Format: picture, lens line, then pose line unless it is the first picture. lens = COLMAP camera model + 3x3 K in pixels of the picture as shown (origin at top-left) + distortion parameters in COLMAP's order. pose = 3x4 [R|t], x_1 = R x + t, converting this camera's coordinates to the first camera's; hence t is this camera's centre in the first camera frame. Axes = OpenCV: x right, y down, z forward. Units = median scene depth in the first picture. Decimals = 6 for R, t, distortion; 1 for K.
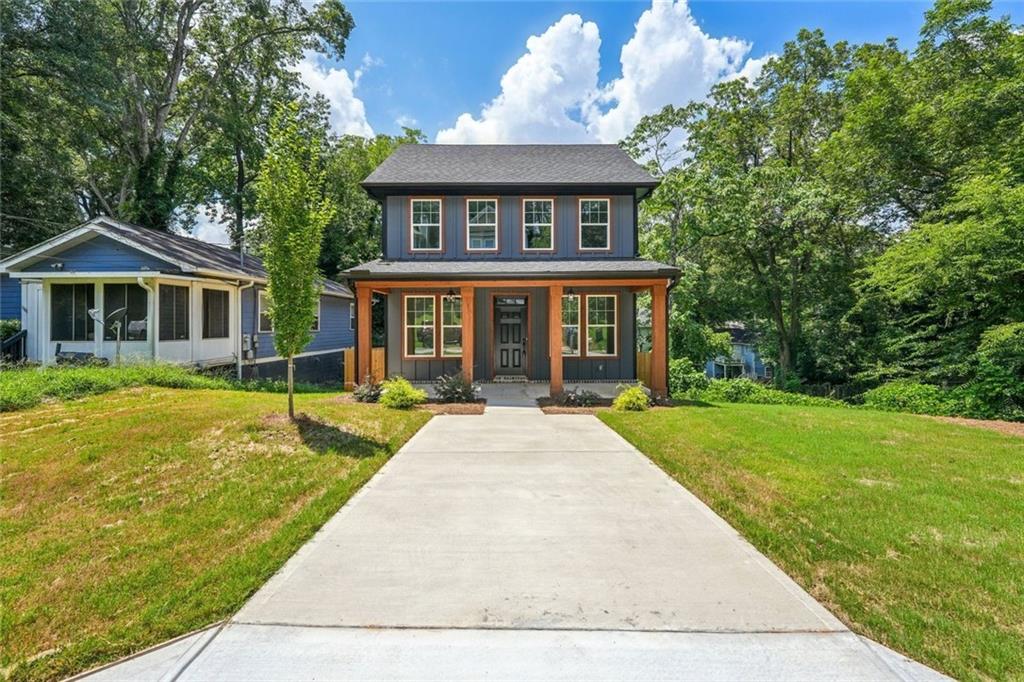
lens RADIAL K [[581.9, 0, 511.2], [0, 581.9, 321.5], [0, 0, 1]] dist [-0.040204, -0.000478]
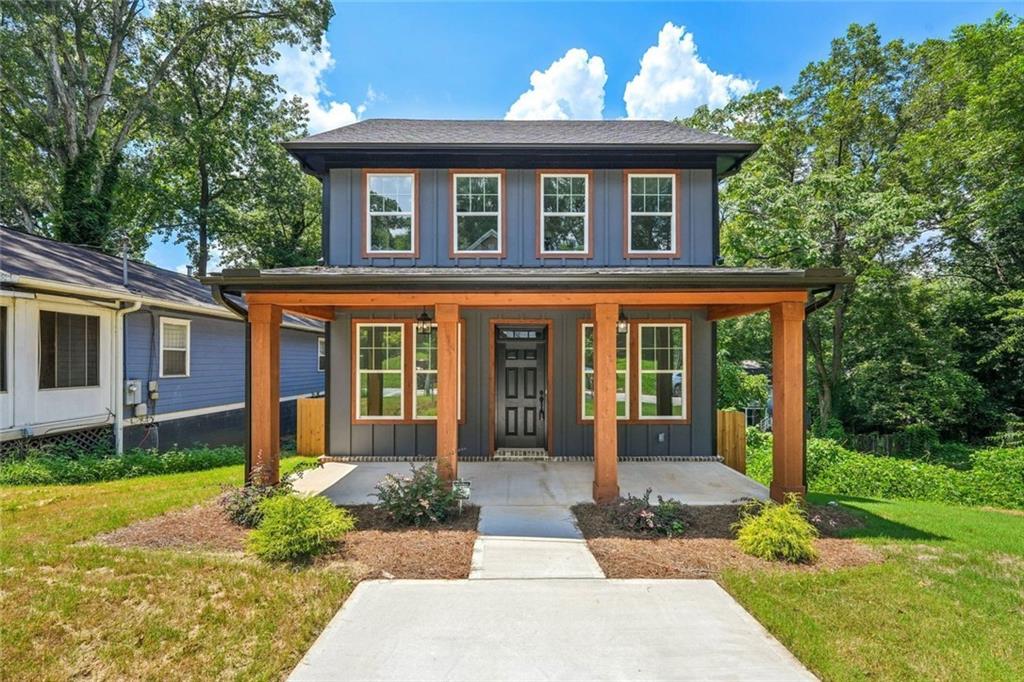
lens RADIAL K [[581.9, 0, 511.2], [0, 581.9, 321.5], [0, 0, 1]] dist [-0.040204, -0.000478]
pose [[0.999978, 0.003044, -0.005958, -0.007153], [-0.003431, 0.997808, -0.066092, -0.004222], [0.005744, 0.066111, 0.997796, 0.309262]]
